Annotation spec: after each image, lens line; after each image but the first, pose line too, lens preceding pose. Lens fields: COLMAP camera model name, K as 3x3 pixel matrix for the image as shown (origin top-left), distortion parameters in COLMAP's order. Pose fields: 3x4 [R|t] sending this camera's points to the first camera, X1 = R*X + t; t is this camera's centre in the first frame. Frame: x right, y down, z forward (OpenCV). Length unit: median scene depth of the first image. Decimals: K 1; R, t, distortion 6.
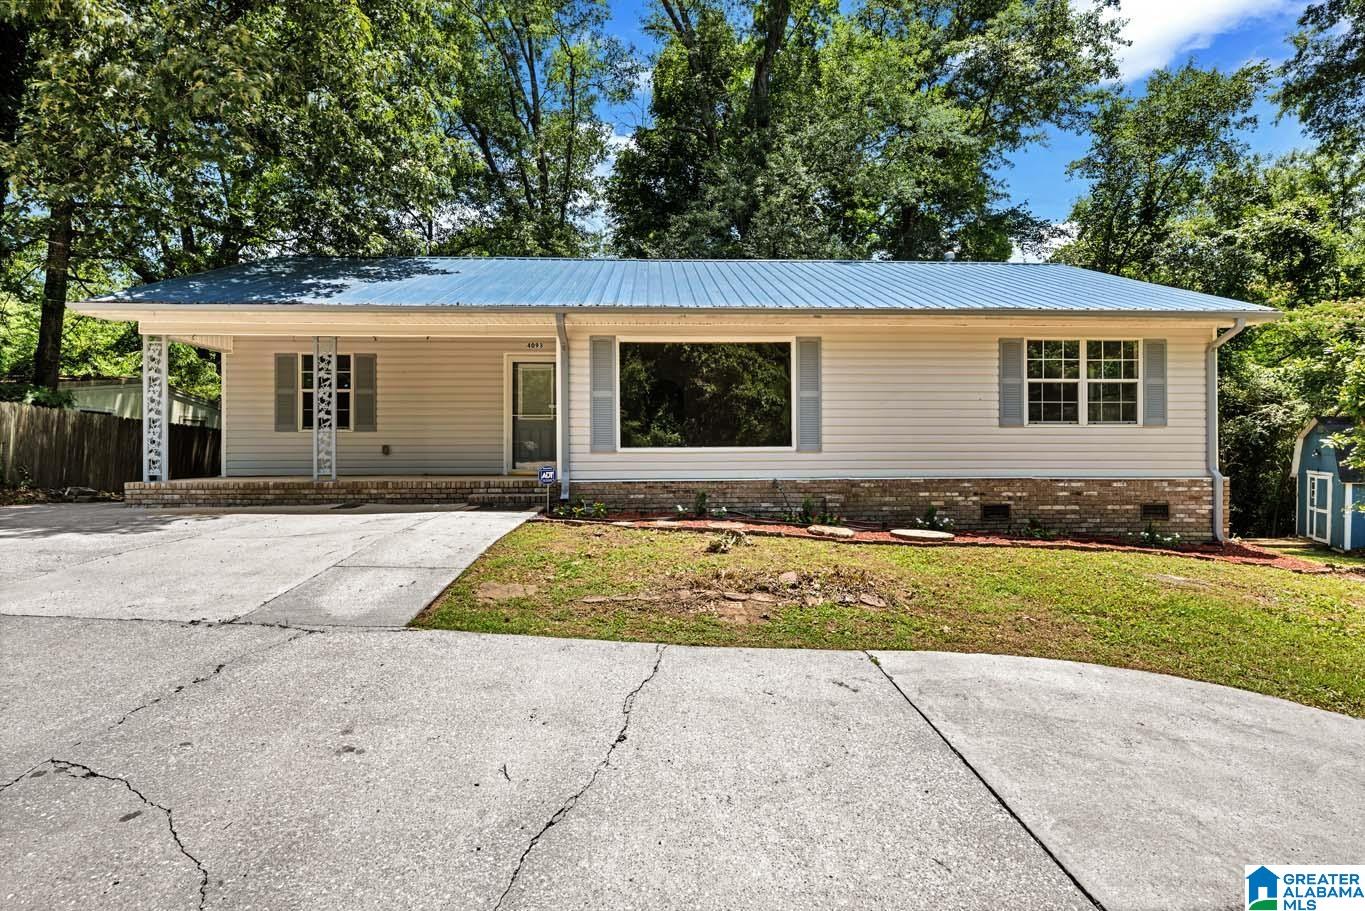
lens RADIAL K [[665.7, 0, 682.0], [0, 665.7, 456.3], [0, 0, 1]] dist [-0.001116, 0.000328]
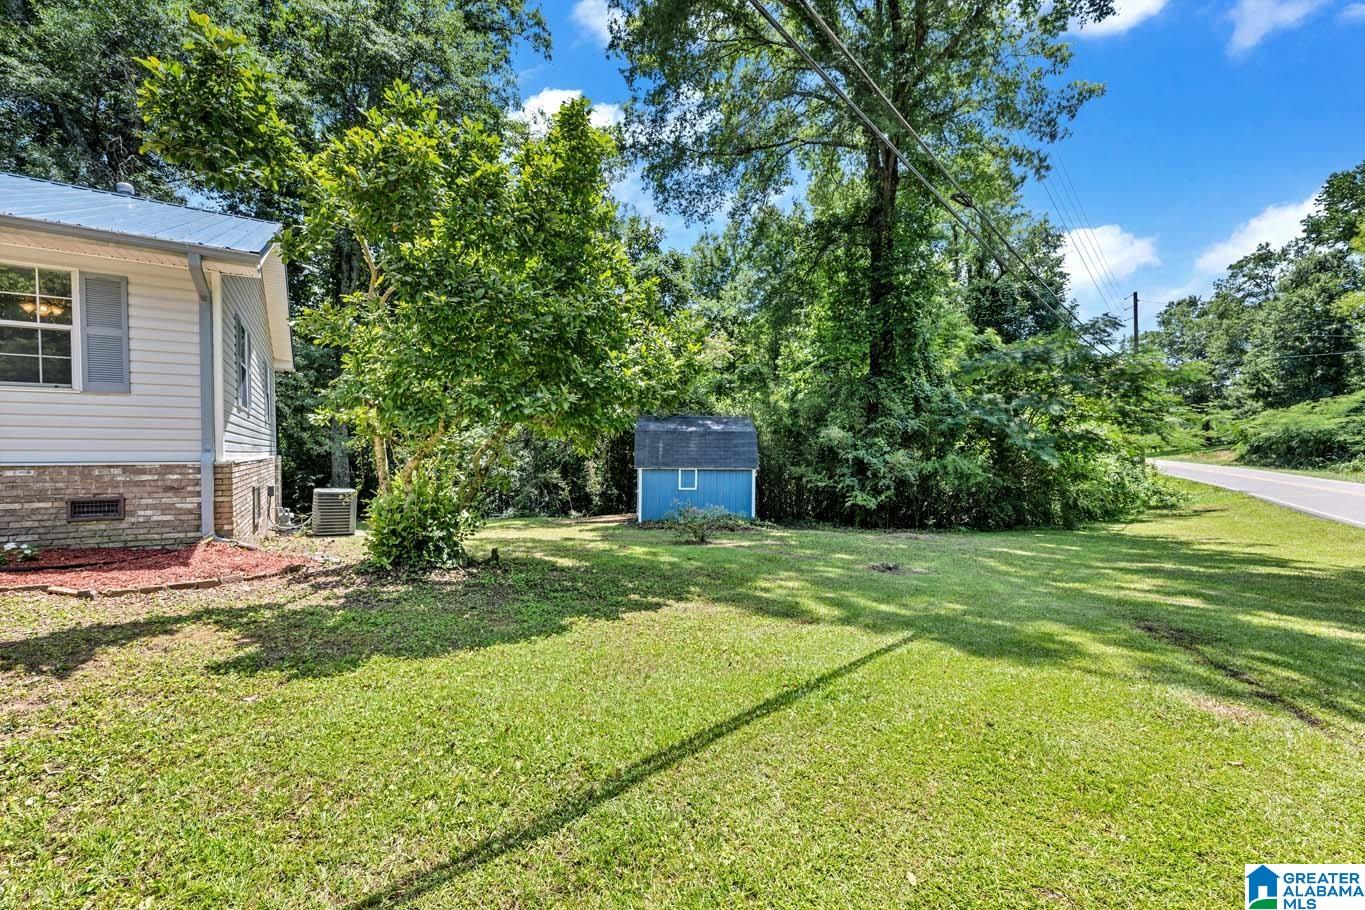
lens RADIAL K [[541.5, 0, 680.2], [0, 541.5, 455.4], [0, 0, 1]] dist [0.002364, 0.000588]
pose [[0.861269, -0.003835, 0.508134, 0.951742], [0.001688, 0.999988, 0.004687, 0.022168], [-0.508146, -0.003179, 0.861265, 0.162060]]
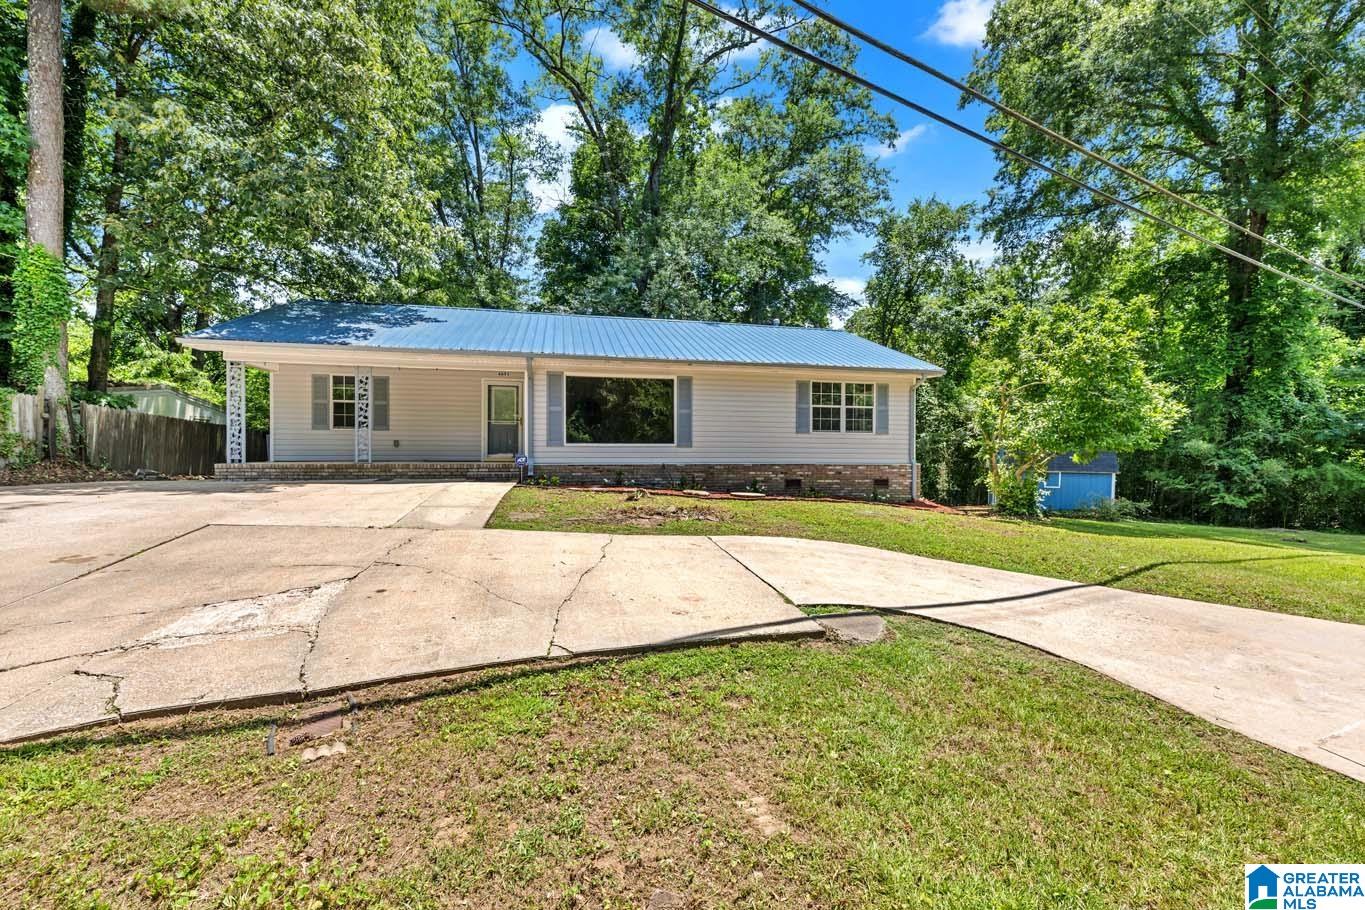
lens RADIAL K [[541.5, 0, 684.8], [0, 541.5, 463.7], [0, 0, 1]] dist [0.002364, 0.000588]
pose [[0.983663, 0.003076, 0.179995, -0.044699], [-0.005995, 0.999859, 0.015676, 0.013014], [-0.179922, -0.016499, 0.983543, -0.291068]]
